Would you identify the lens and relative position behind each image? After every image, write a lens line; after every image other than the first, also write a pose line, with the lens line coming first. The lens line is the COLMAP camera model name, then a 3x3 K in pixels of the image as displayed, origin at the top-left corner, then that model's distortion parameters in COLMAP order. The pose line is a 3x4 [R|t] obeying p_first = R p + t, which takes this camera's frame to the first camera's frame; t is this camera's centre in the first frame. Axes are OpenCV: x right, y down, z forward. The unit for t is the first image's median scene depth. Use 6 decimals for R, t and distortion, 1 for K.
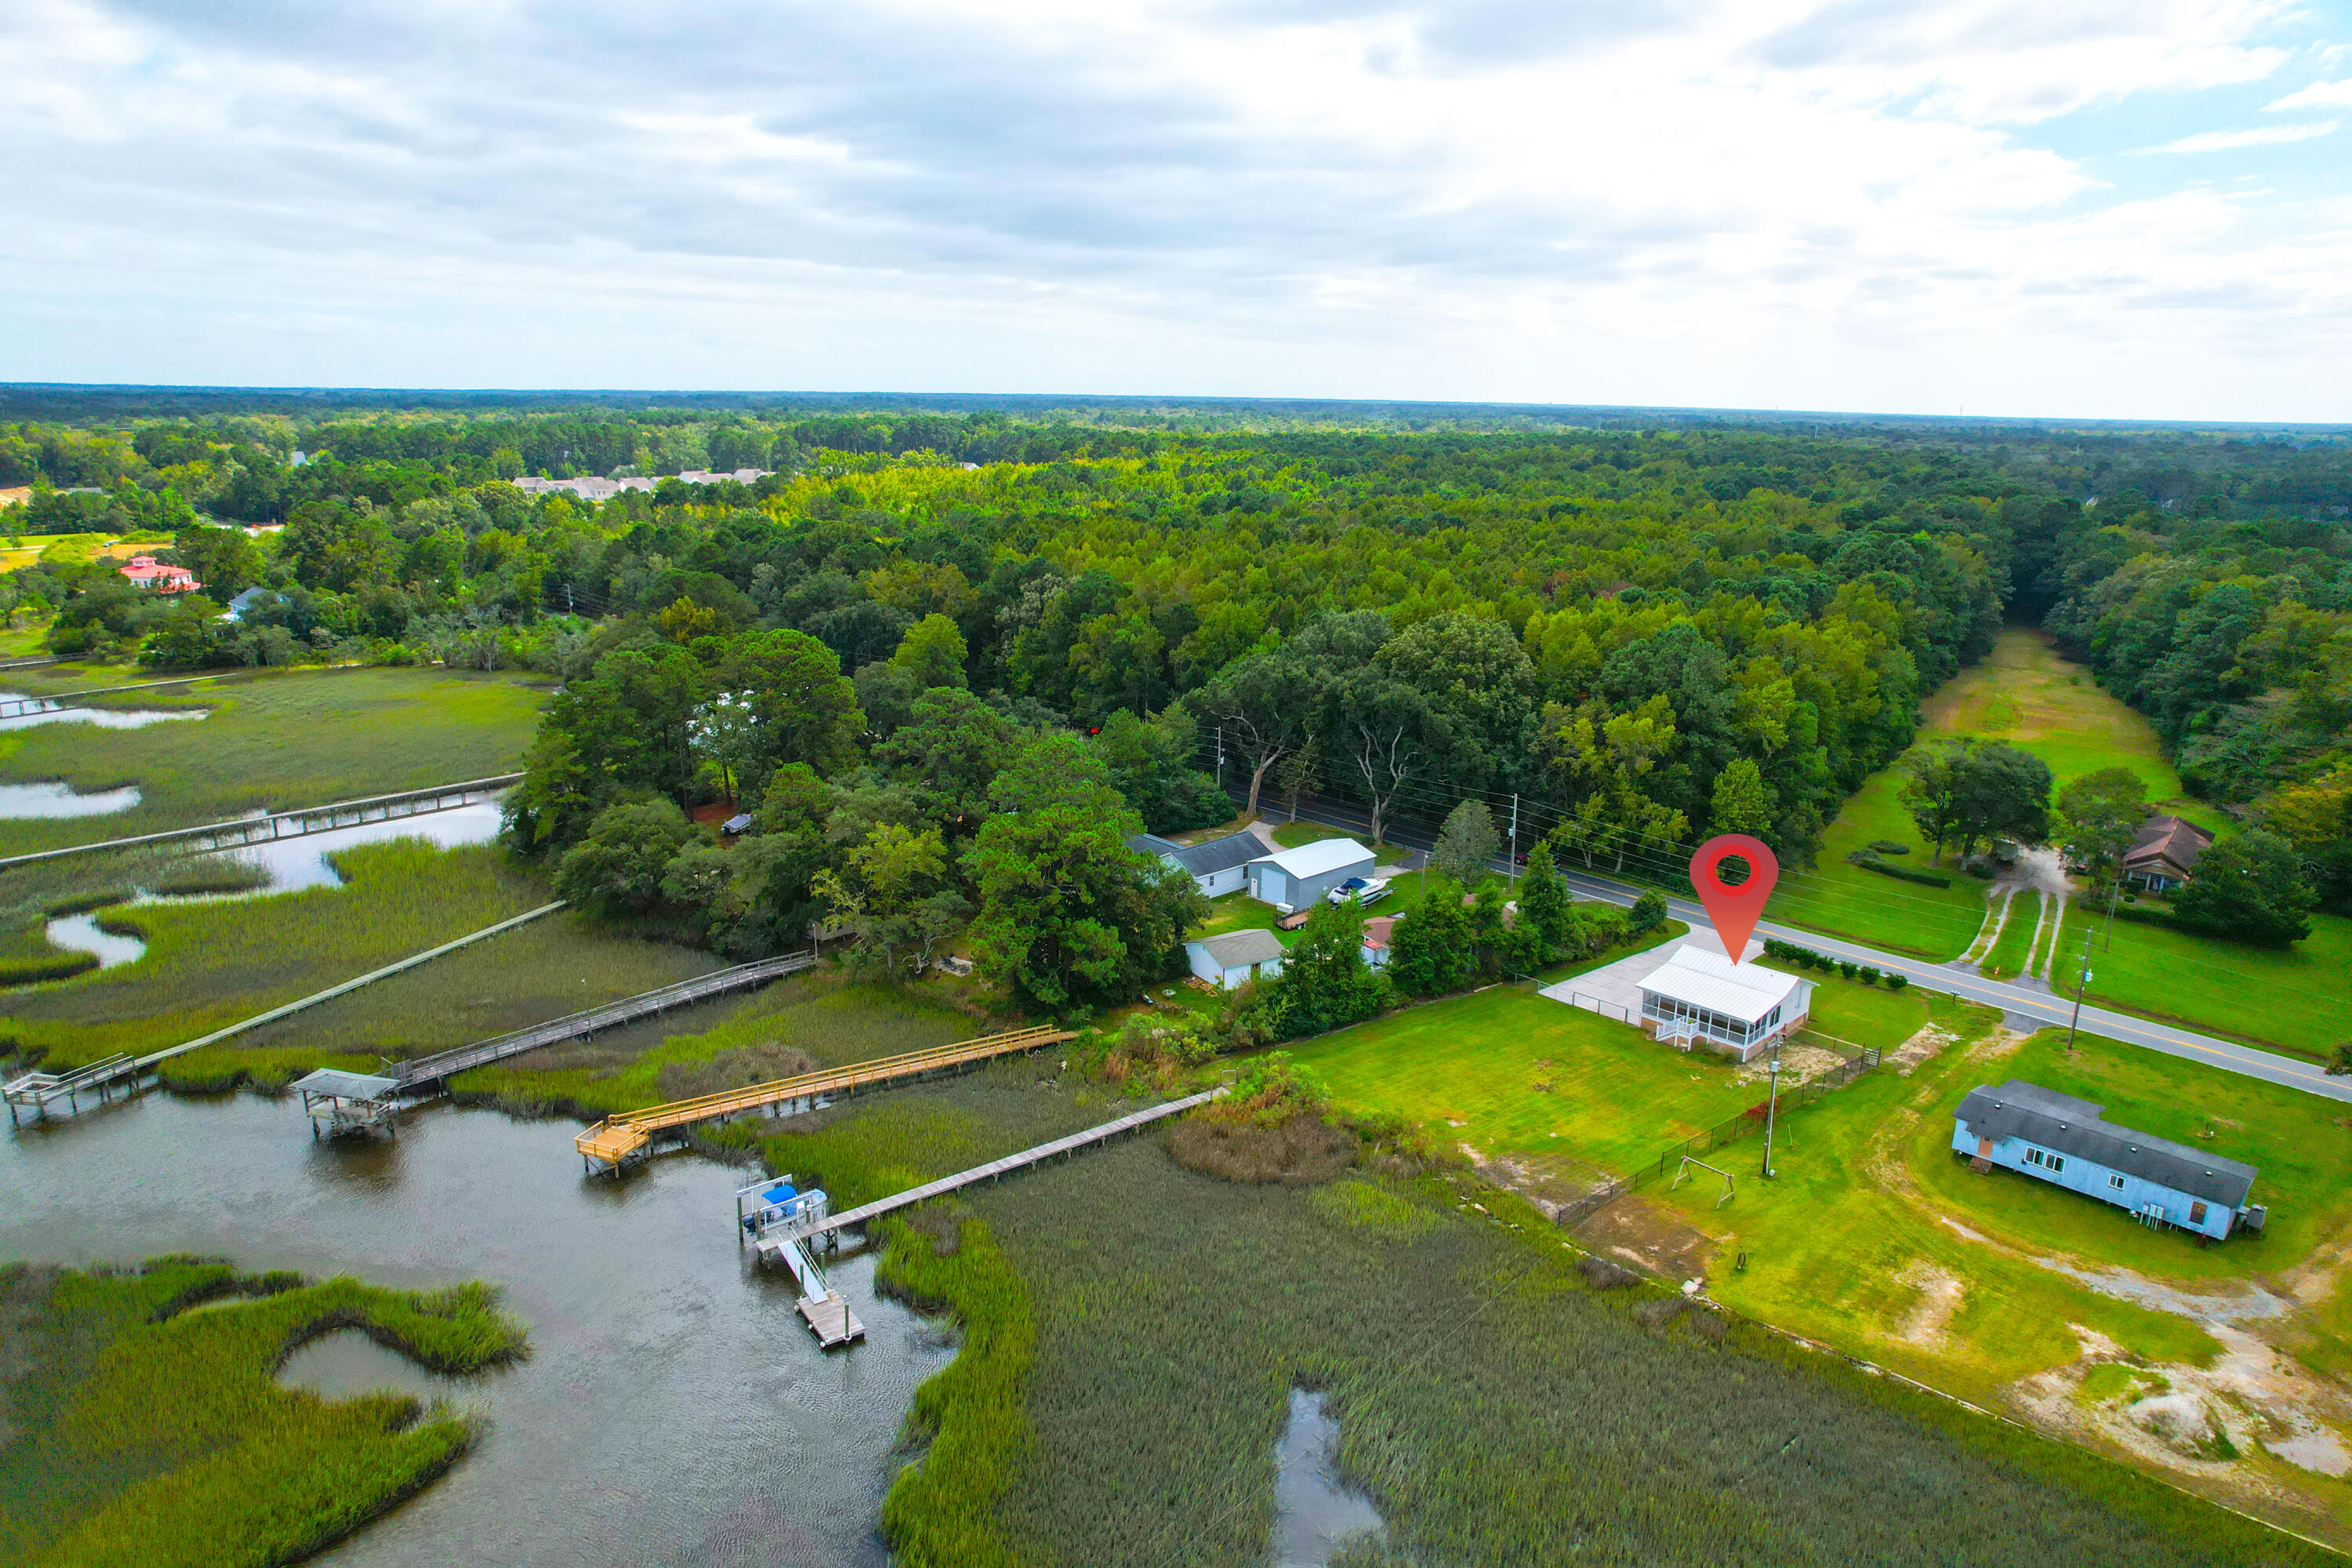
lens RADIAL K [[1500.8, 0, 1177.2], [0, 1500.8, 789.0], [0, 0, 1]] dist [-0.075772, 0.068742]
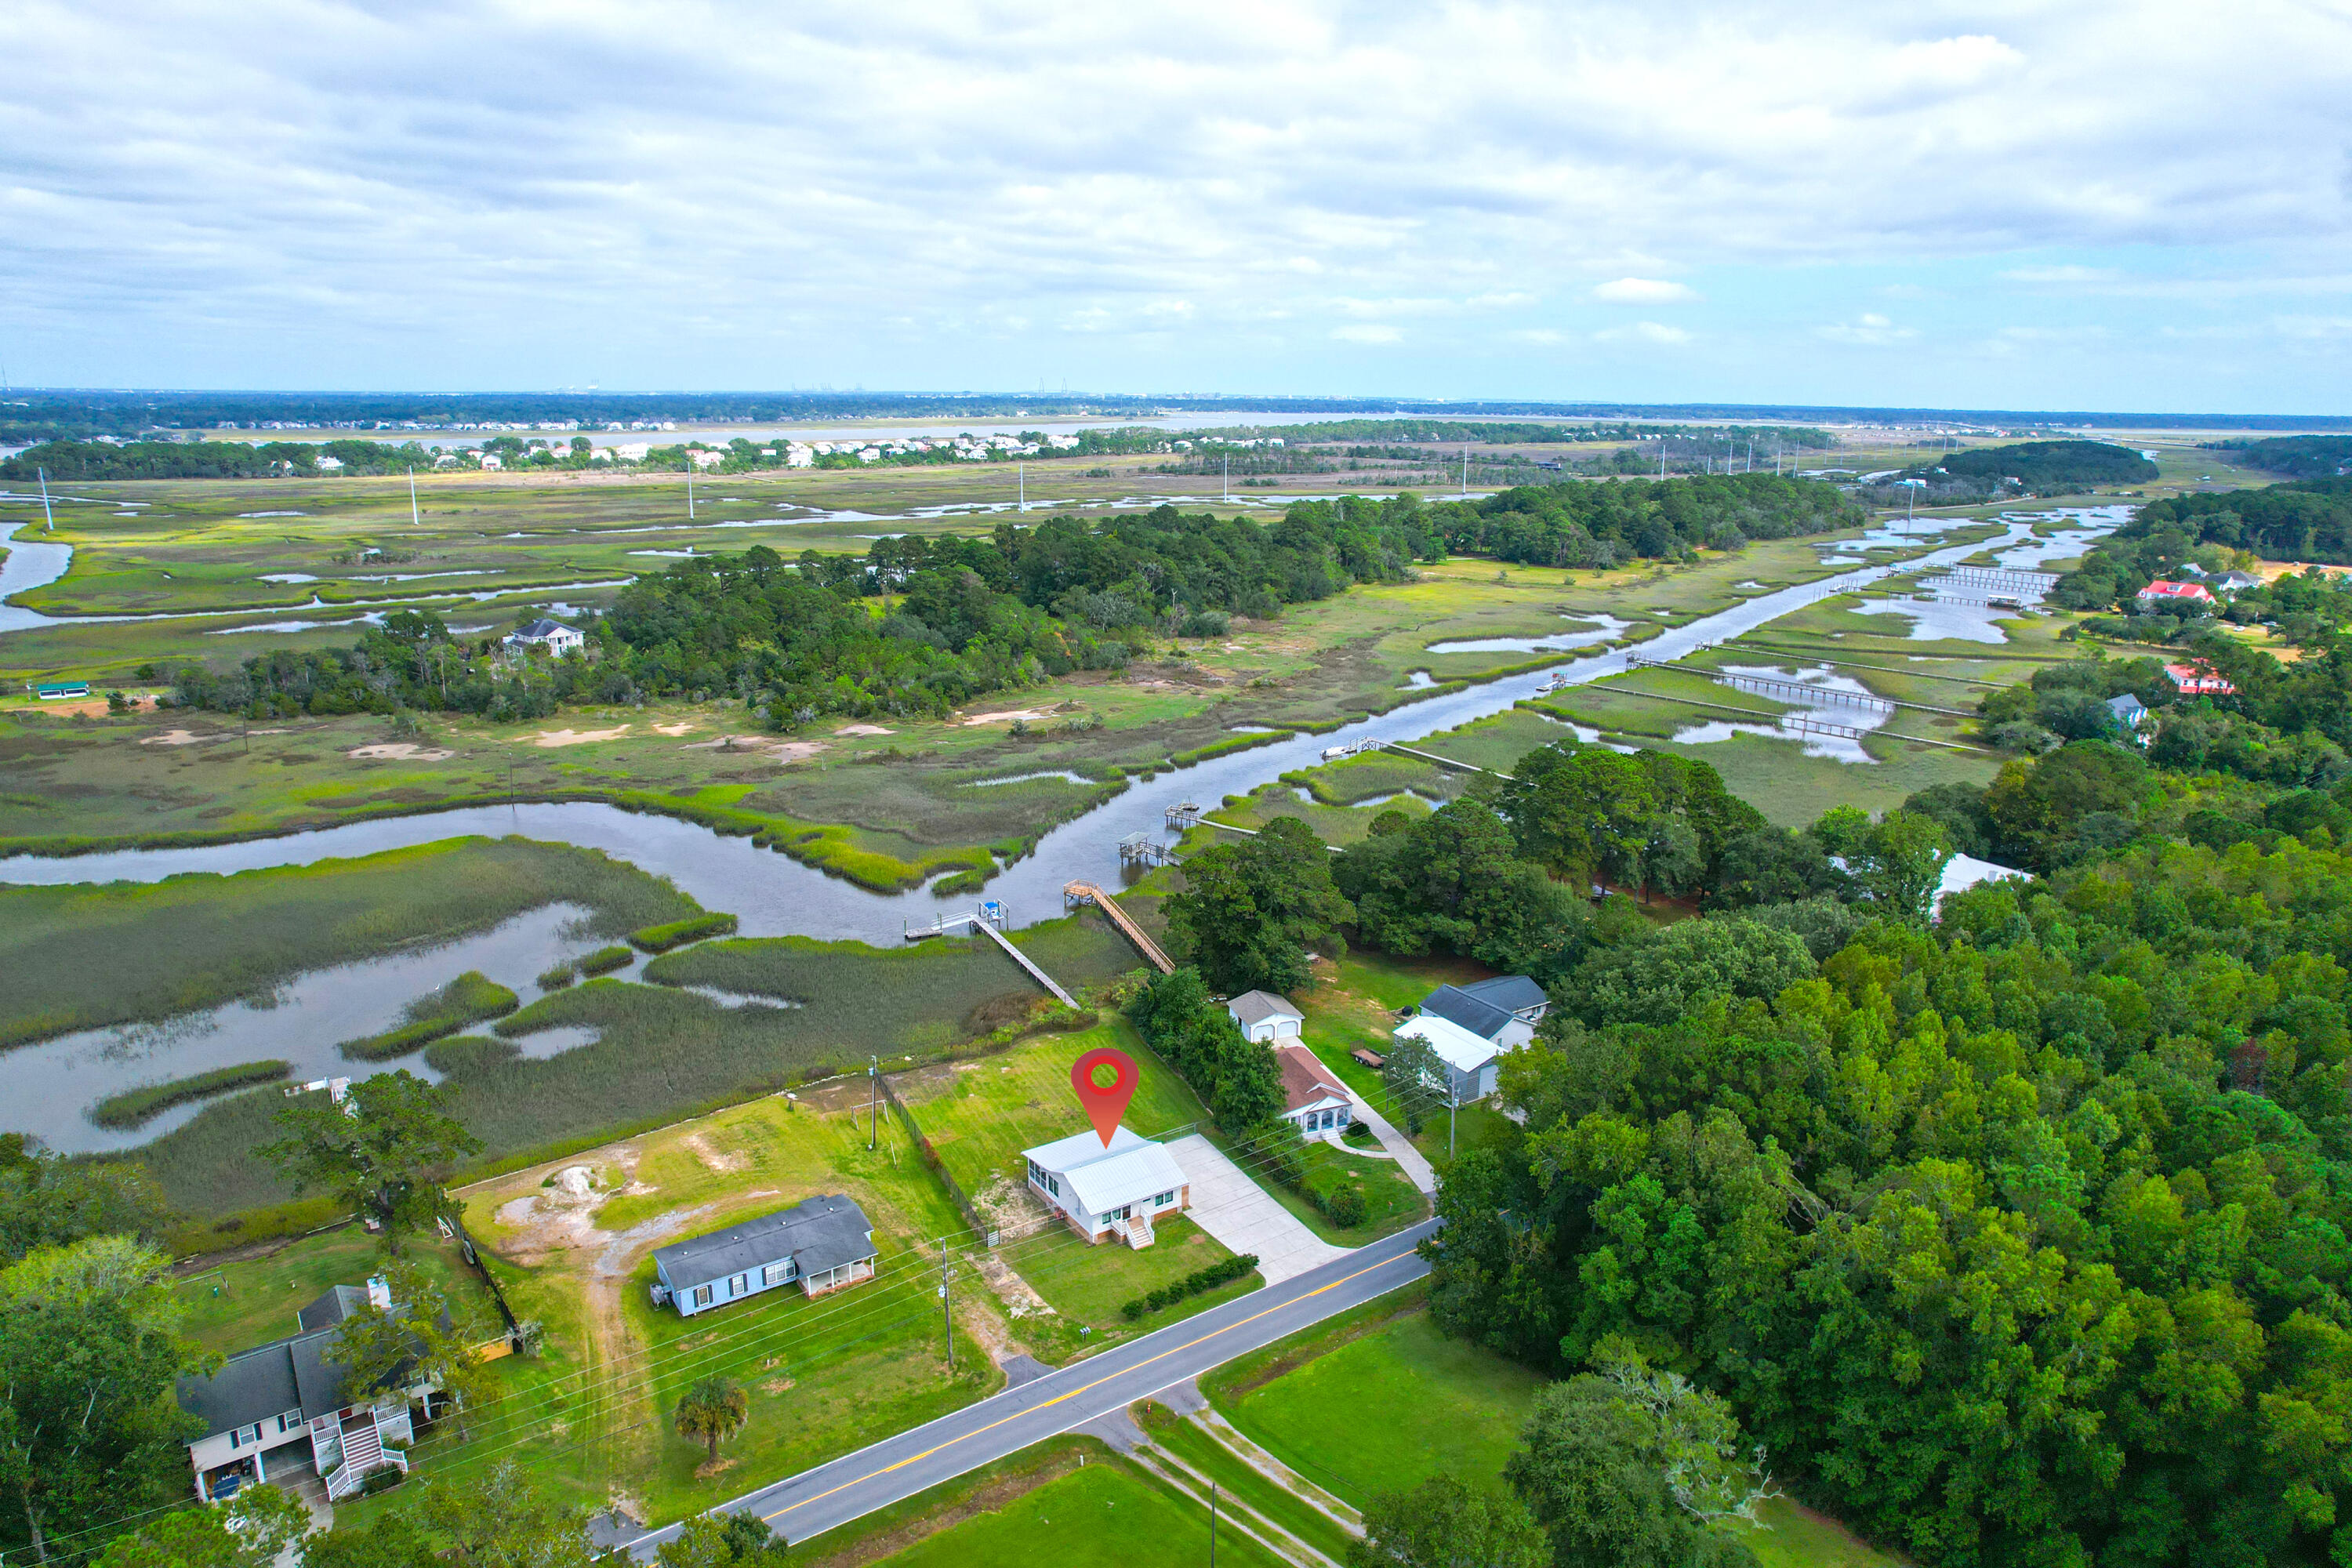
lens RADIAL K [[1500.8, 0, 1177.2], [0, 1500.8, 789.0], [0, 0, 1]] dist [-0.075772, 0.068742]
pose [[-0.183881, 0.237929, -0.953718, 1.363379], [-0.265605, 0.922142, 0.281262, -0.454345], [0.946383, 0.305031, -0.106370, 1.102597]]
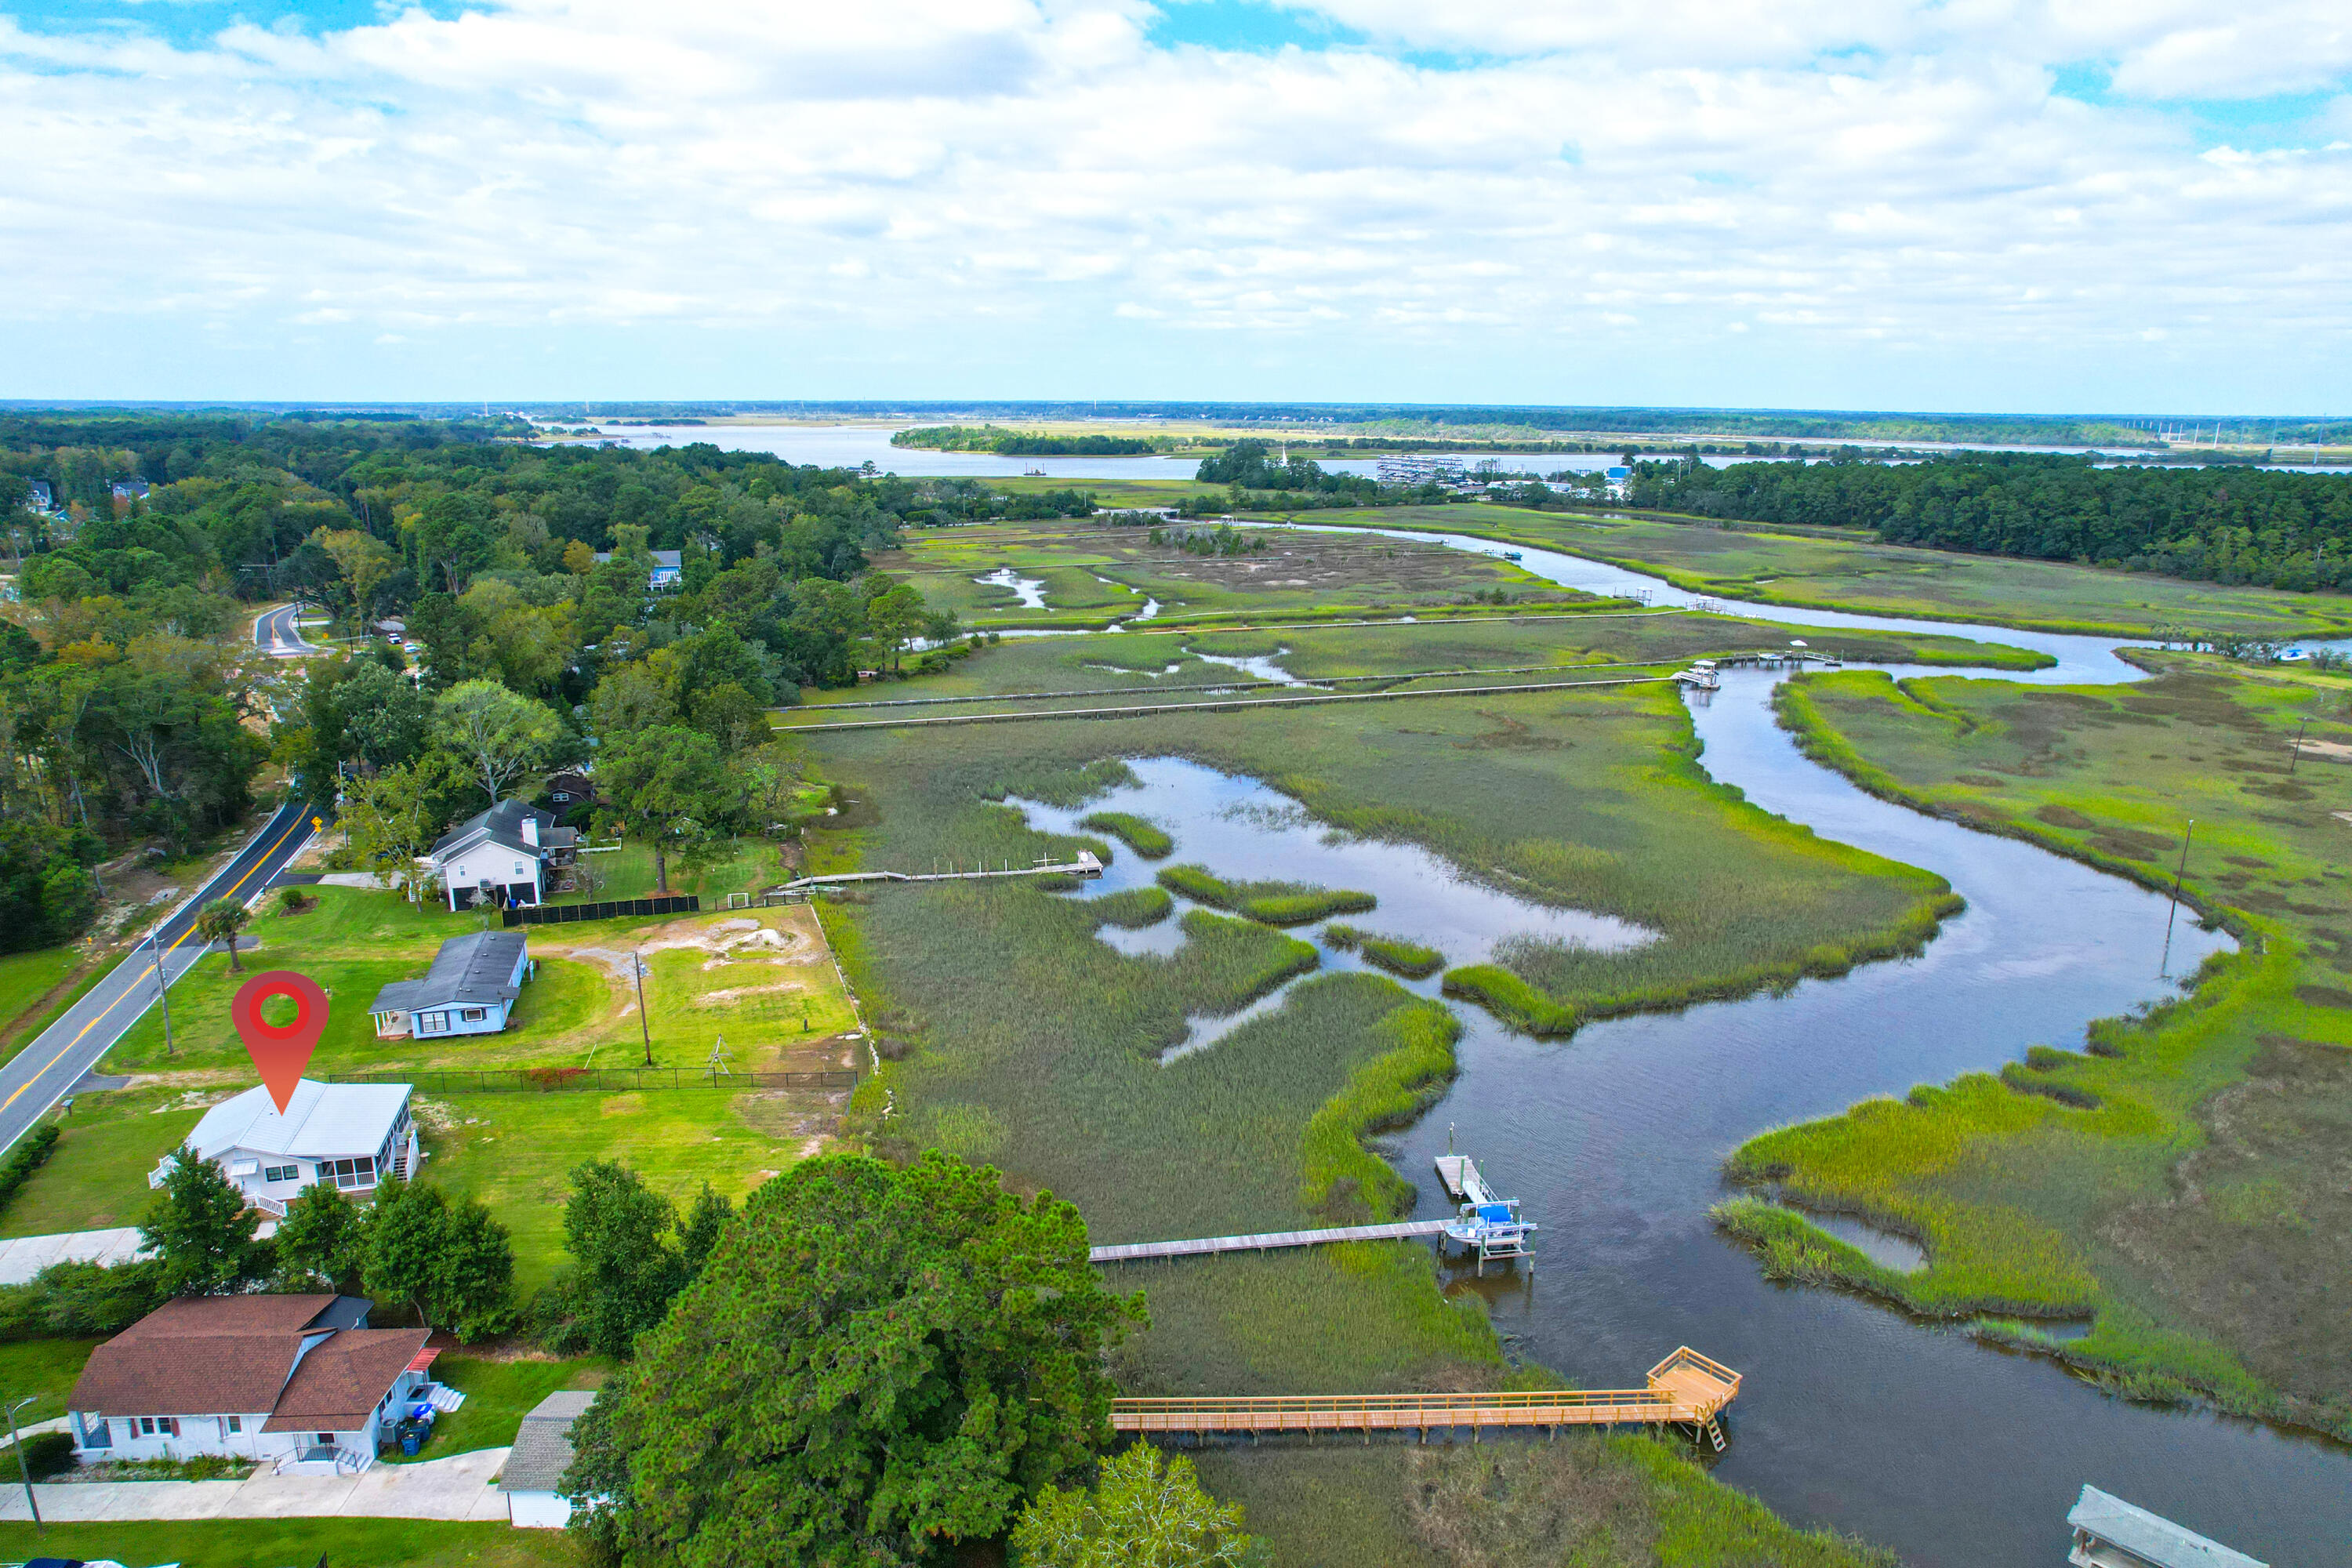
lens RADIAL K [[1500.8, 0, 1177.2], [0, 1500.8, 789.0], [0, 0, 1]] dist [-0.075772, 0.068742]
pose [[-0.870374, -0.145450, 0.470419, -0.384607], [0.106704, 0.876957, 0.468573, -0.347245], [-0.480691, 0.458029, -0.747760, 1.297677]]
